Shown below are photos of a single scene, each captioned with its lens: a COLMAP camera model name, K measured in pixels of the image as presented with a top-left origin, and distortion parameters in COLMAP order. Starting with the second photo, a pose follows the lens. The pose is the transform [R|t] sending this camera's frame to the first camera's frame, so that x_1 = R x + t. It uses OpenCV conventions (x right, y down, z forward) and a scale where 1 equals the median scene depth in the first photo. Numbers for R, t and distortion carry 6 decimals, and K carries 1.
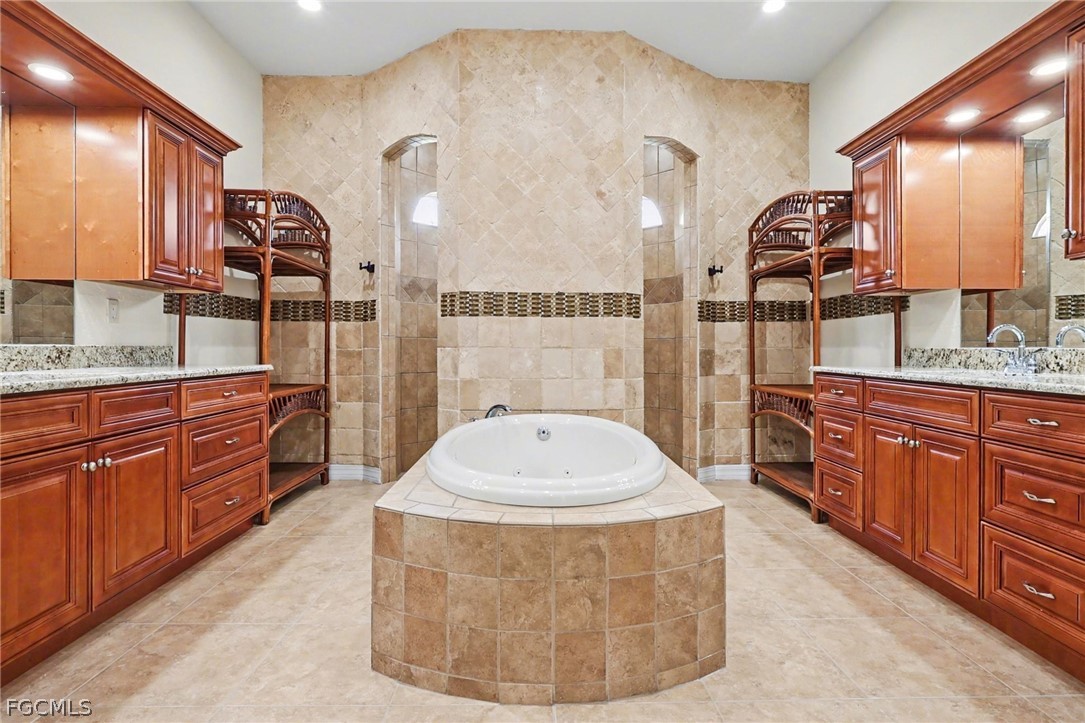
lens RADIAL K [[532.3, 0, 531.4], [0, 532.3, 339.3], [0, 0, 1]] dist [-0.005053, -0.000397]
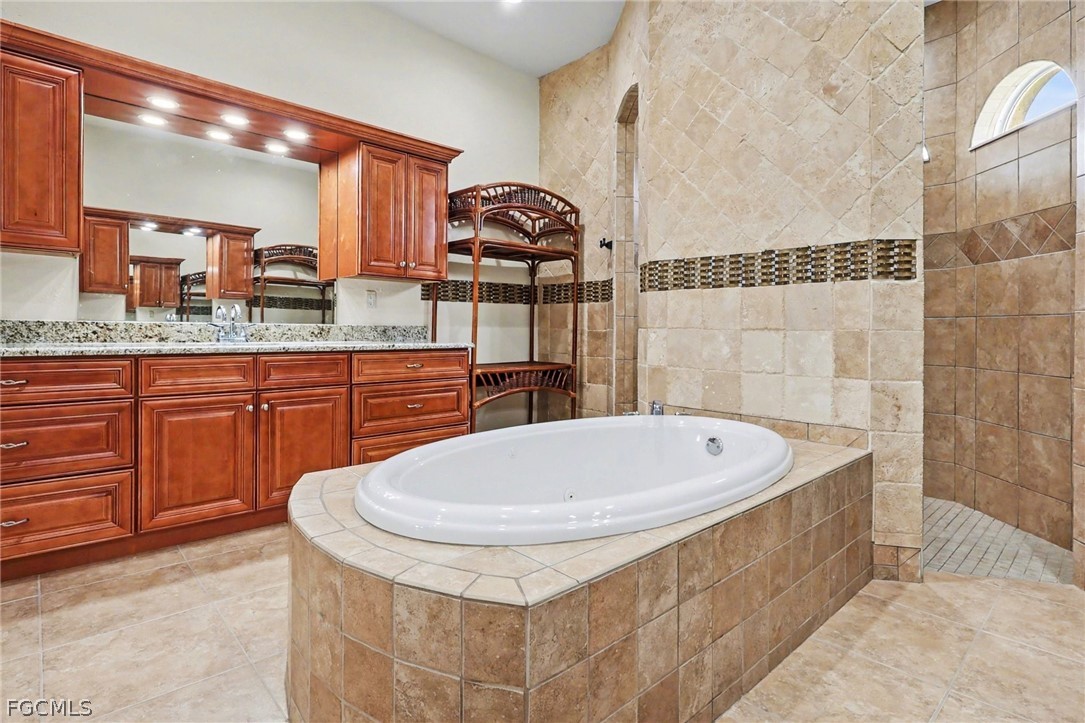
lens RADIAL K [[532.3, 0, 531.4], [0, 532.3, 339.3], [0, 0, 1]] dist [-0.005053, -0.000397]
pose [[0.672686, 0.019206, -0.739679, 0.364120], [0.003717, 0.999563, 0.029335, 0.007034], [0.739918, -0.022483, 0.672321, 0.297133]]
